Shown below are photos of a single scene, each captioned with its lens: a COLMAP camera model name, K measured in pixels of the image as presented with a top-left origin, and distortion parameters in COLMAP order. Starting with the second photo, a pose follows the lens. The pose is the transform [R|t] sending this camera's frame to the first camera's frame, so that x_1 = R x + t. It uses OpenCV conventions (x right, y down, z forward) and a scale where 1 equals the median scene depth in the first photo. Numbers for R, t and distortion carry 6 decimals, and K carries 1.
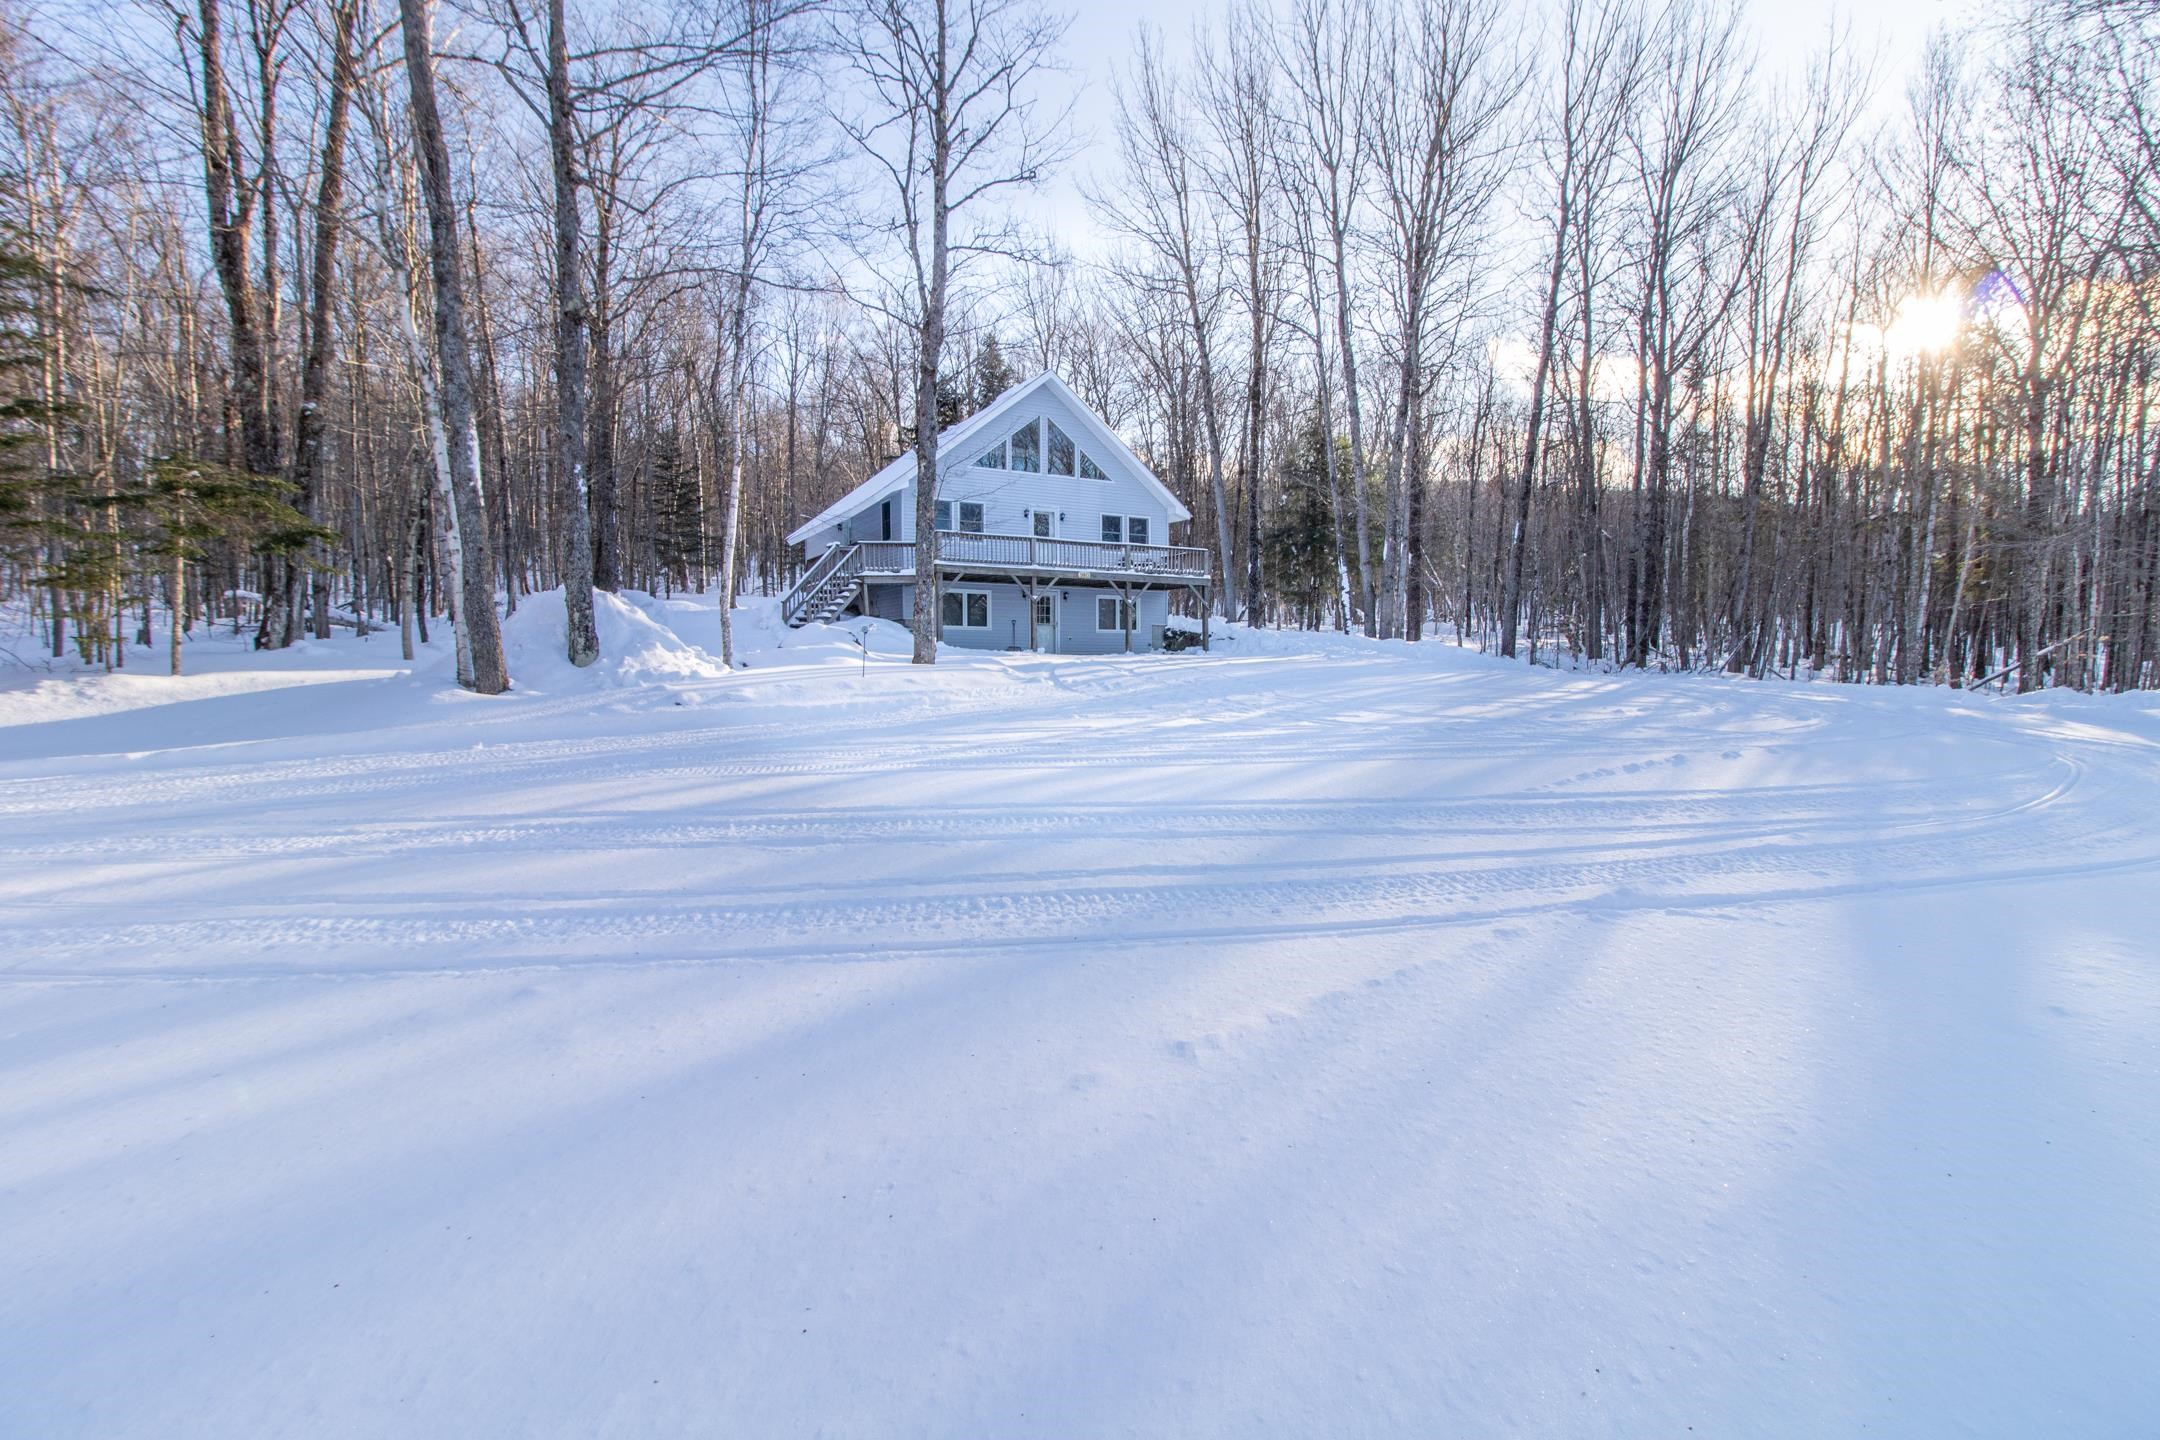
lens RADIAL K [[1017.9, 0, 1084.1], [0, 1017.9, 726.0], [0, 0, 1]] dist [-0.001748, 0.000000]
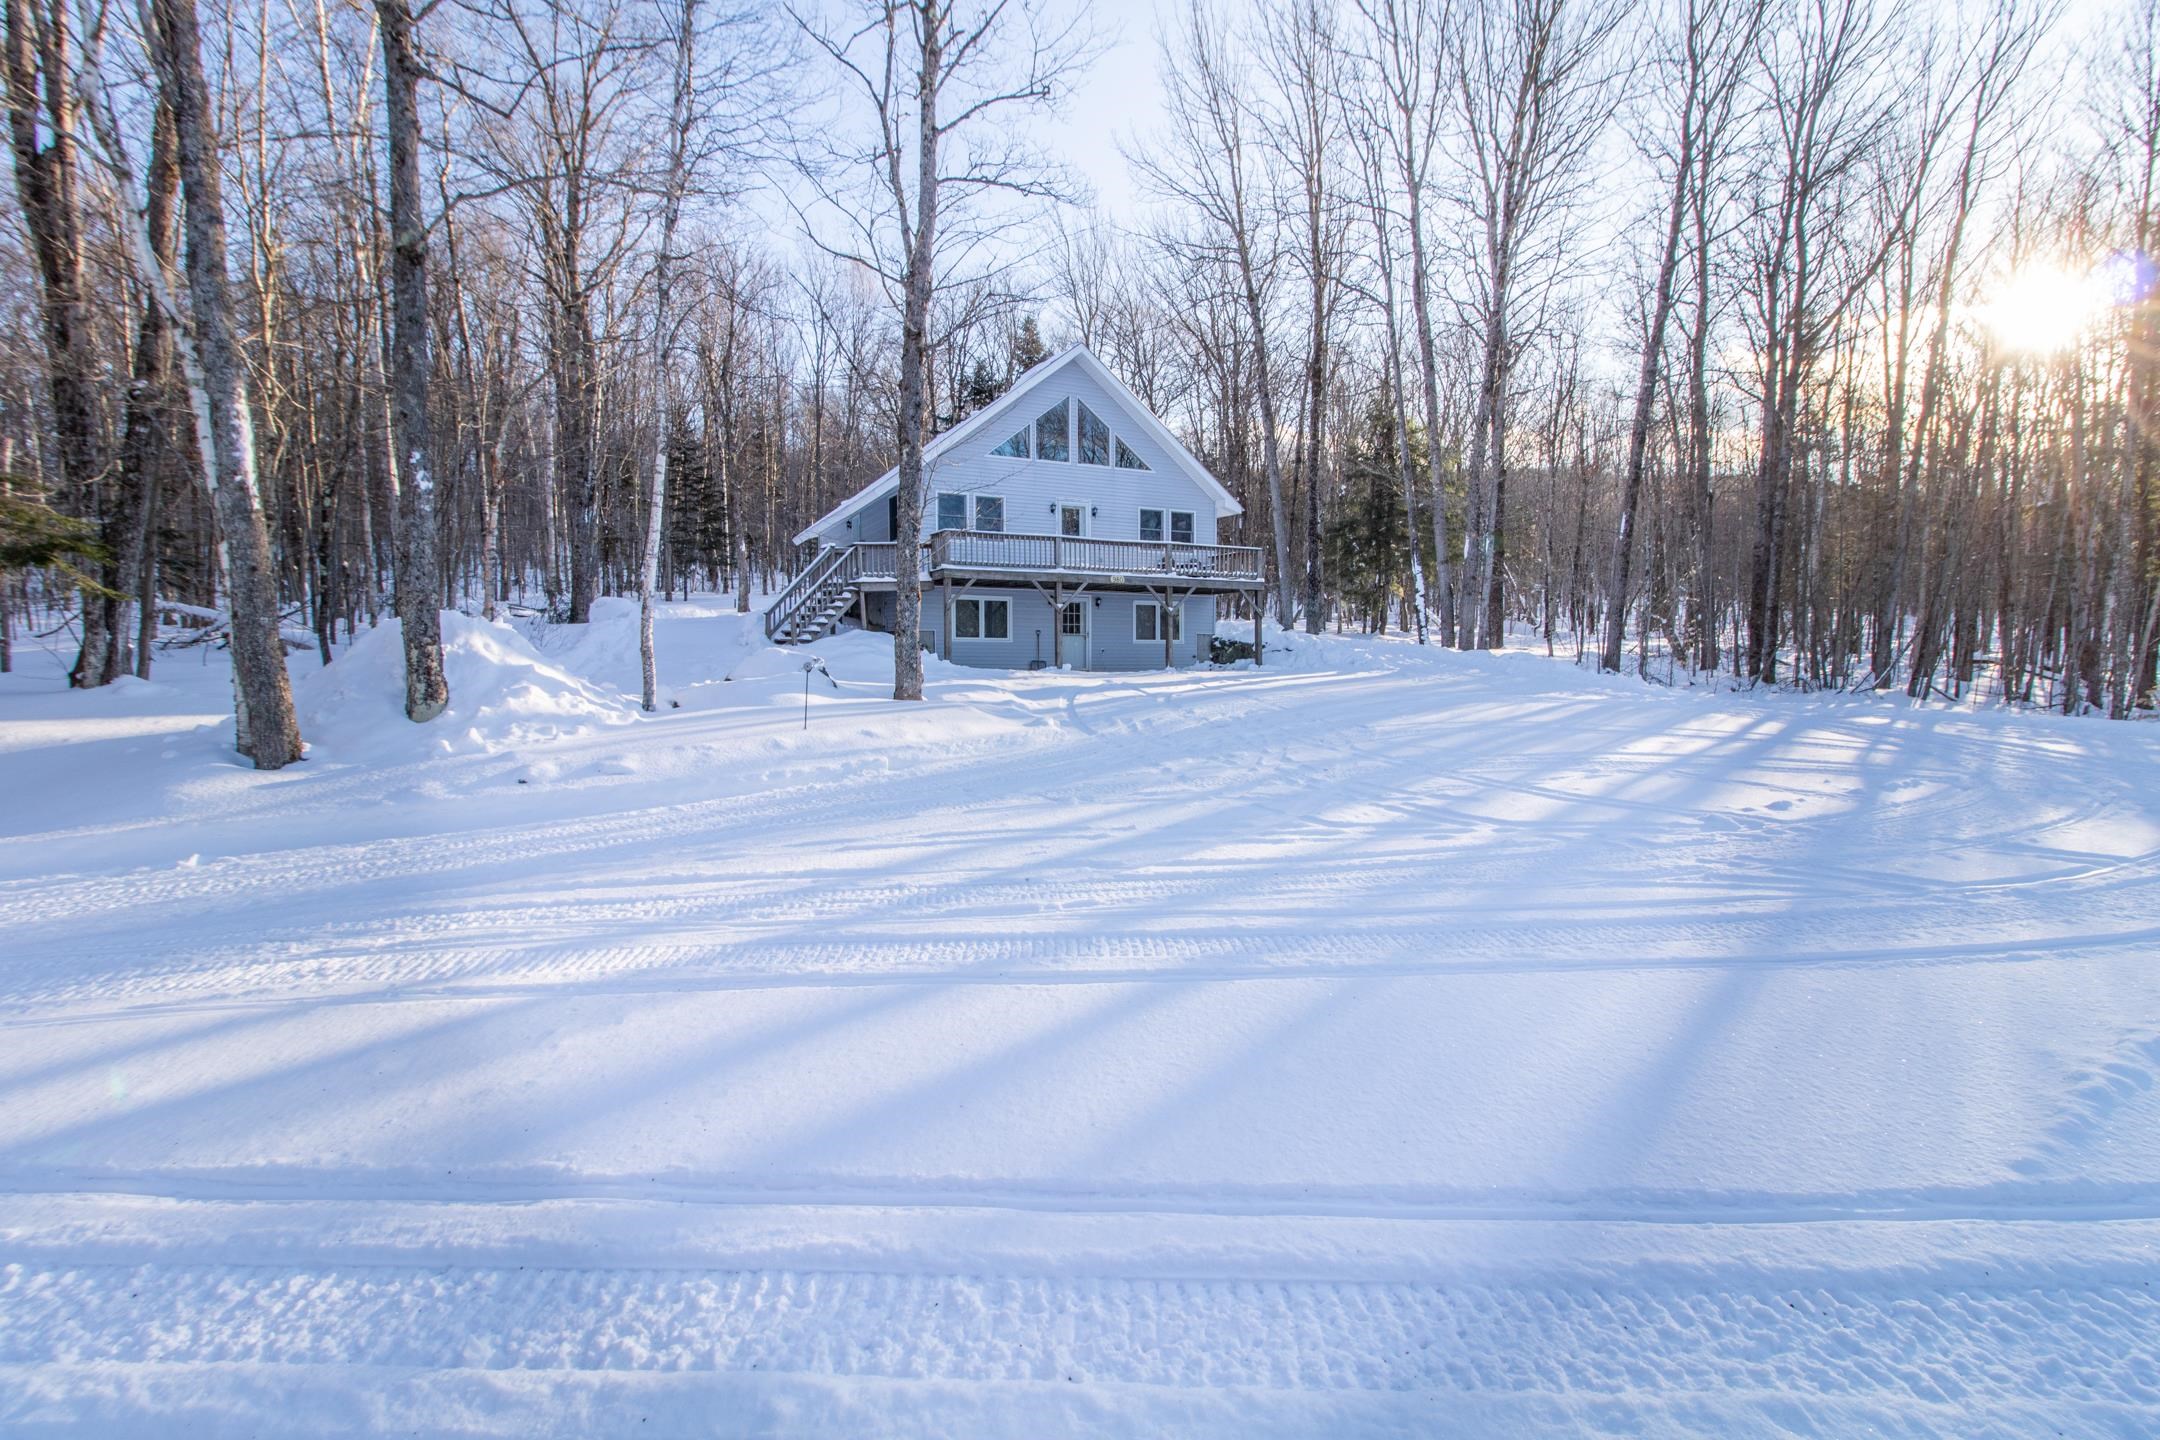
lens RADIAL K [[1017.9, 0, 1079.1], [0, 1017.9, 719.0], [0, 0, 1]] dist [-0.001748, 0.000000]
pose [[0.998496, 0.003955, -0.054677, 0.013314], [-0.003901, 0.999992, 0.001103, -0.026936], [0.054681, -0.000888, 0.998503, 0.119059]]
